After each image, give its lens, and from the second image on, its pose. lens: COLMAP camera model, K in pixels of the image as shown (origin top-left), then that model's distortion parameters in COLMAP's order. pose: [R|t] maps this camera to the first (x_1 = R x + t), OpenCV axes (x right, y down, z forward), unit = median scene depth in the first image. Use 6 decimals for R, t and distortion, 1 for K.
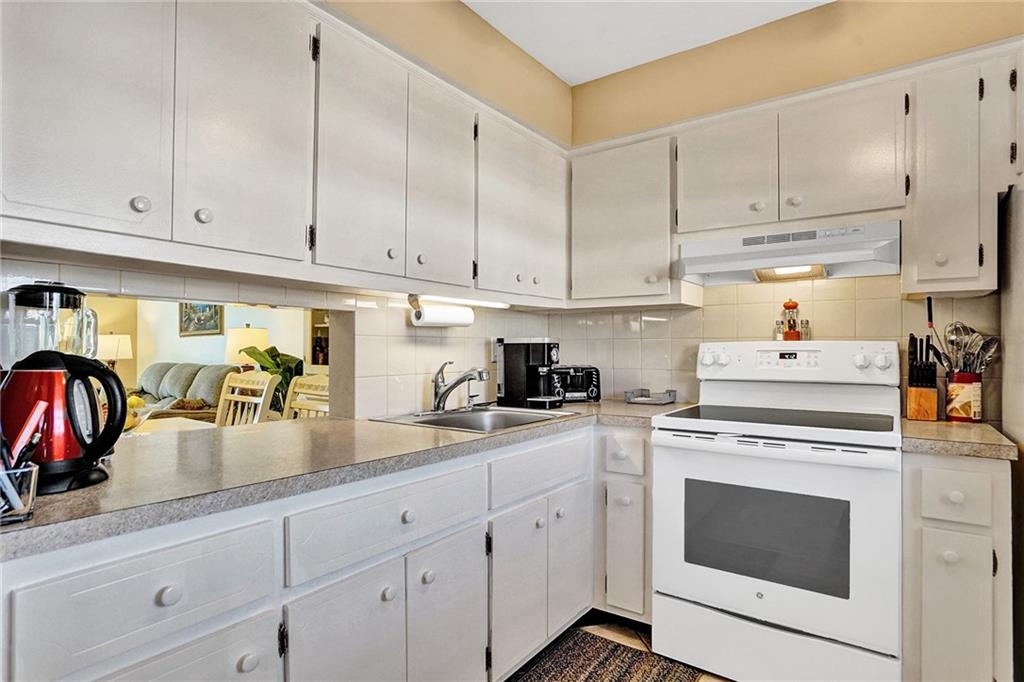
lens RADIAL K [[533.5, 0, 486.1], [0, 533.5, 343.7], [0, 0, 1]] dist [-0.064554, 0.029139]
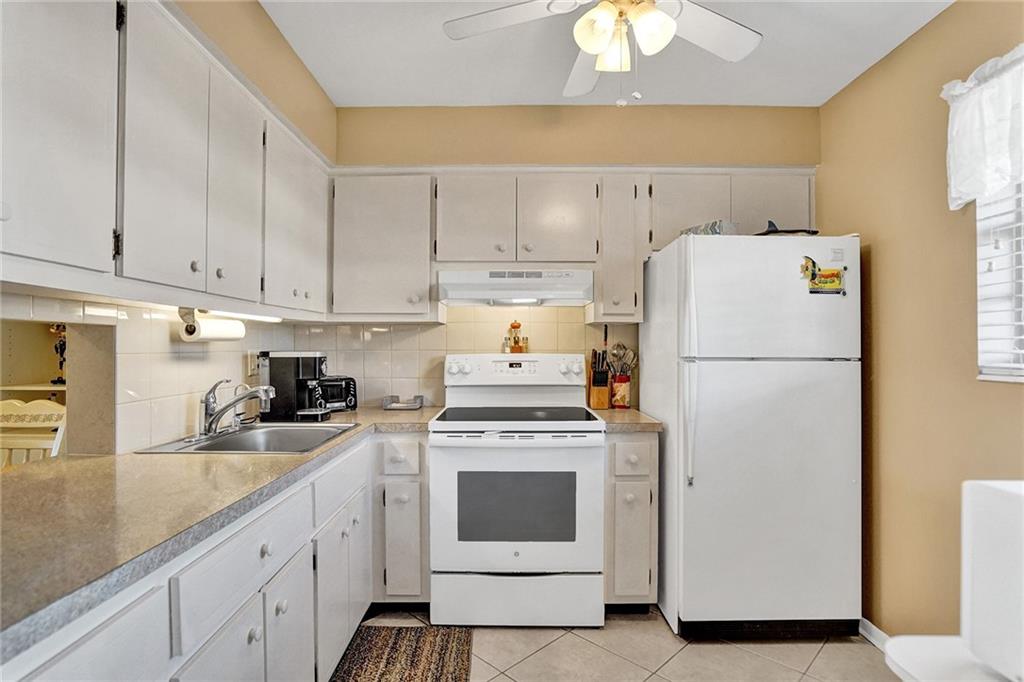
lens RADIAL K [[533.5, 0, 486.1], [0, 533.5, 343.7], [0, 0, 1]] dist [-0.064554, 0.029139]
pose [[0.805076, -0.001721, 0.593169, -0.255274], [-0.002699, 0.999975, 0.006564, -0.038122], [-0.593166, -0.006885, 0.805051, -0.006597]]
